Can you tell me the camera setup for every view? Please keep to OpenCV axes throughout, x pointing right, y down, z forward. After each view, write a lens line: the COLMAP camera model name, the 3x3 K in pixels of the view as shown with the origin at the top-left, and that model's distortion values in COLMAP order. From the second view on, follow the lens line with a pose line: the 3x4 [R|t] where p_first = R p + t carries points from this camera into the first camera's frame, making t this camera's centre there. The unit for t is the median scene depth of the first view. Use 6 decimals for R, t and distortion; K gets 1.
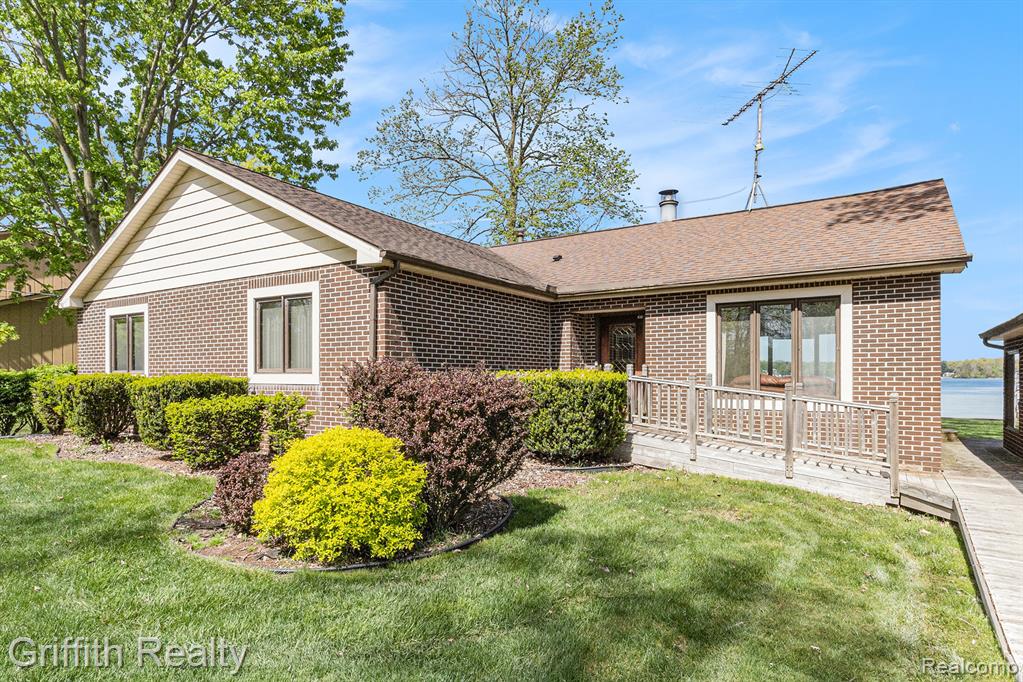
lens RADIAL K [[595.4, 0, 512.0], [0, 595.4, 384.9], [0, 0, 1]] dist [0.005195, 0.002068]
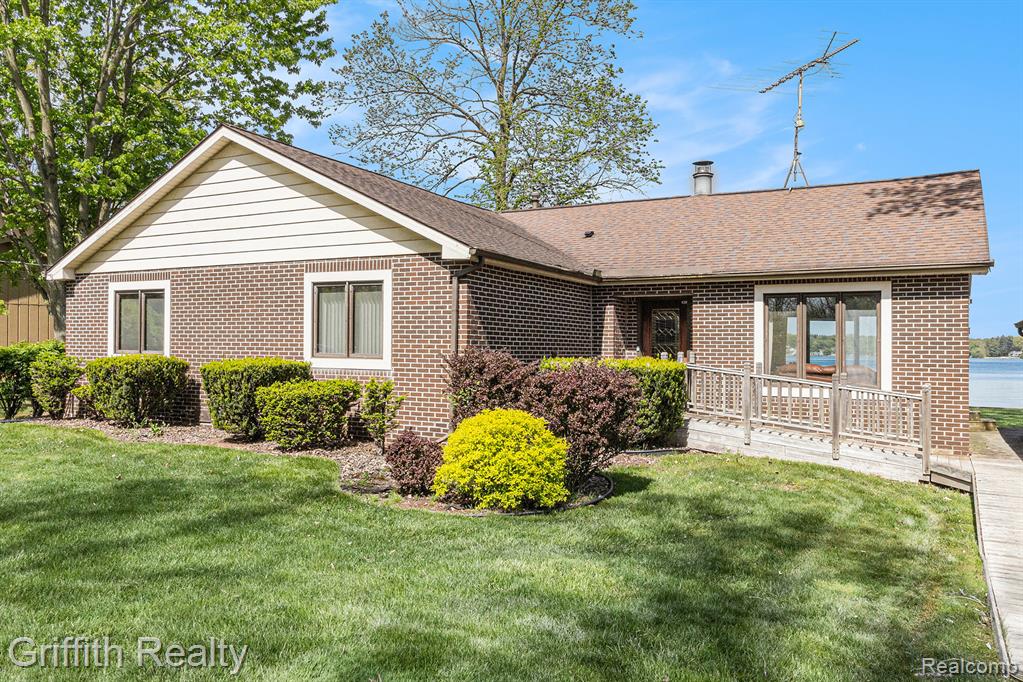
lens RADIAL K [[813.1, 0, 500.6], [0, 813.1, 346.4], [0, 0, 1]] dist [0.006934, 0.004878]
pose [[0.997819, 0.011049, 0.065074, -0.210419], [-0.009869, 0.999781, -0.018430, -0.016109], [-0.065263, 0.017747, 0.997710, -0.386837]]
